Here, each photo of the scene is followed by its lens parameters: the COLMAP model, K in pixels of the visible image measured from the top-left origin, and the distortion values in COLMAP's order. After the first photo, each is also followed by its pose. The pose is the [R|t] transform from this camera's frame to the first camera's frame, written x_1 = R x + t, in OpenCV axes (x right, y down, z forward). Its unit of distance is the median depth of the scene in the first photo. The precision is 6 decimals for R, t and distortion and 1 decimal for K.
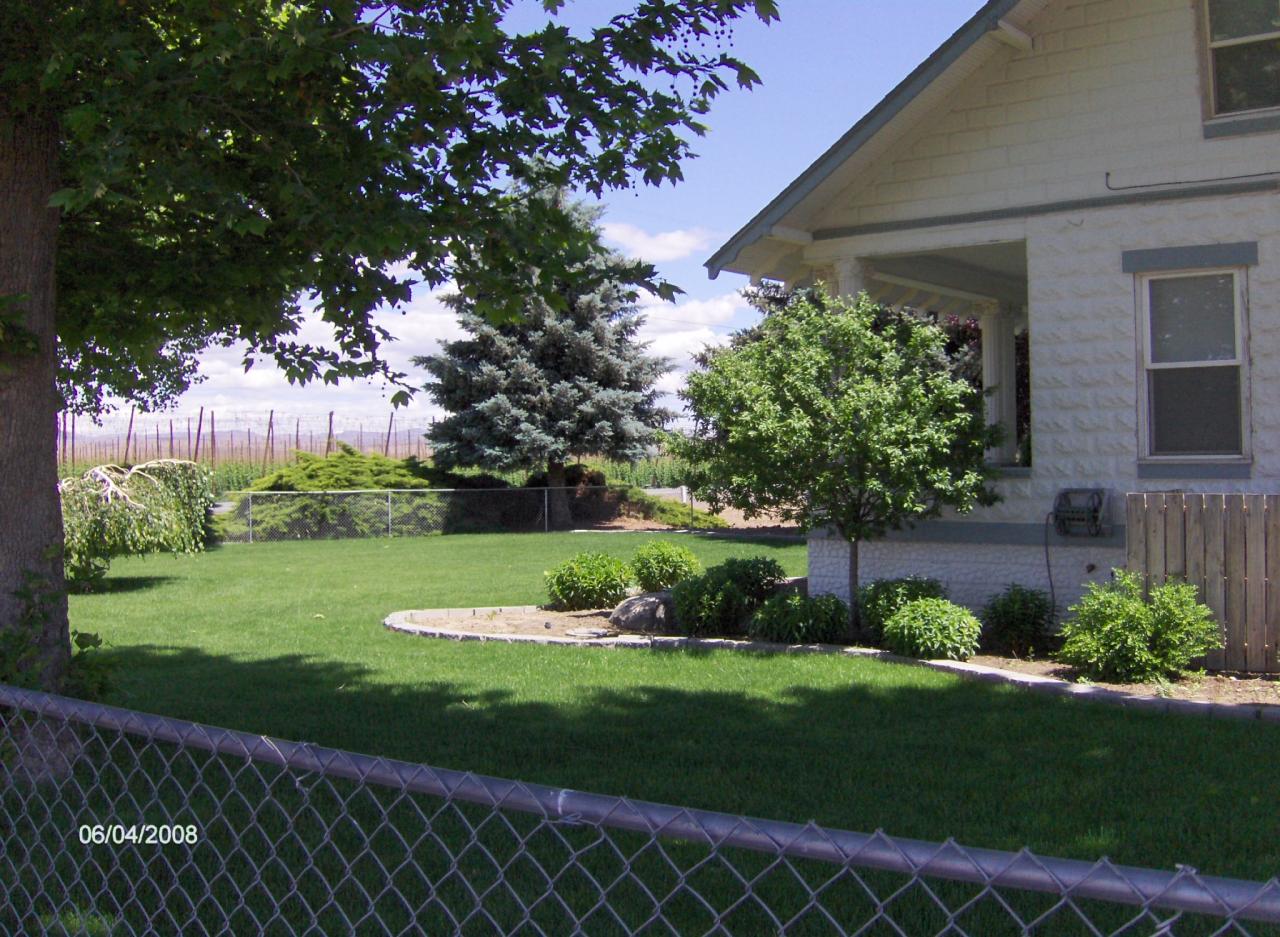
lens RADIAL K [[1434.6, 0, 639.3], [0, 1434.6, 468.4], [0, 0, 1]] dist [-0.206164, 0.134560]
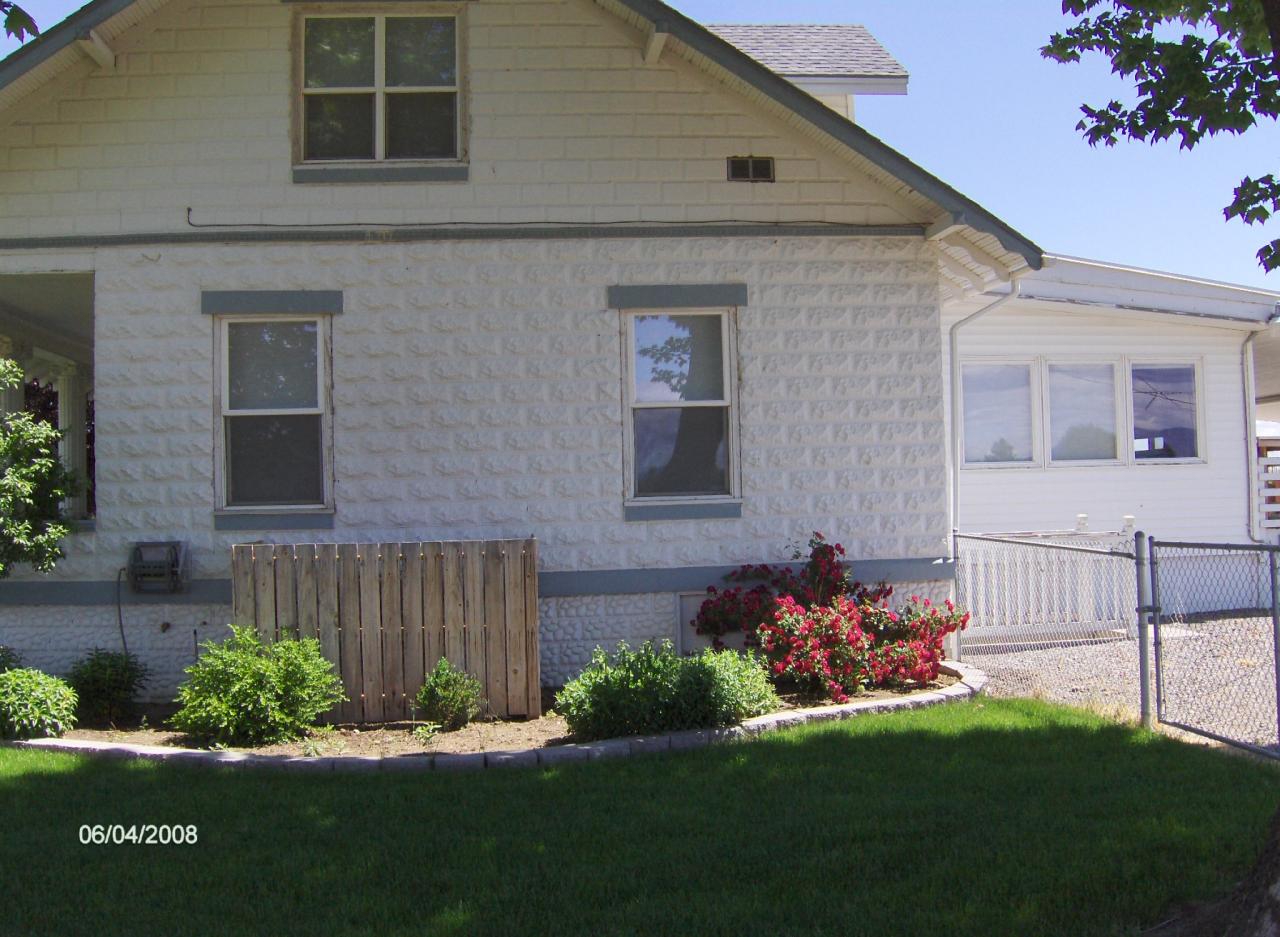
lens RADIAL K [[1434.6, 0, 639.3], [0, 1434.6, 468.4], [0, 0, 1]] dist [-0.206164, 0.134560]
pose [[0.714790, 0.012425, 0.699229, -0.114179], [0.016117, 0.999284, -0.034233, 0.002810], [-0.699154, 0.035739, 0.714078, 0.118005]]
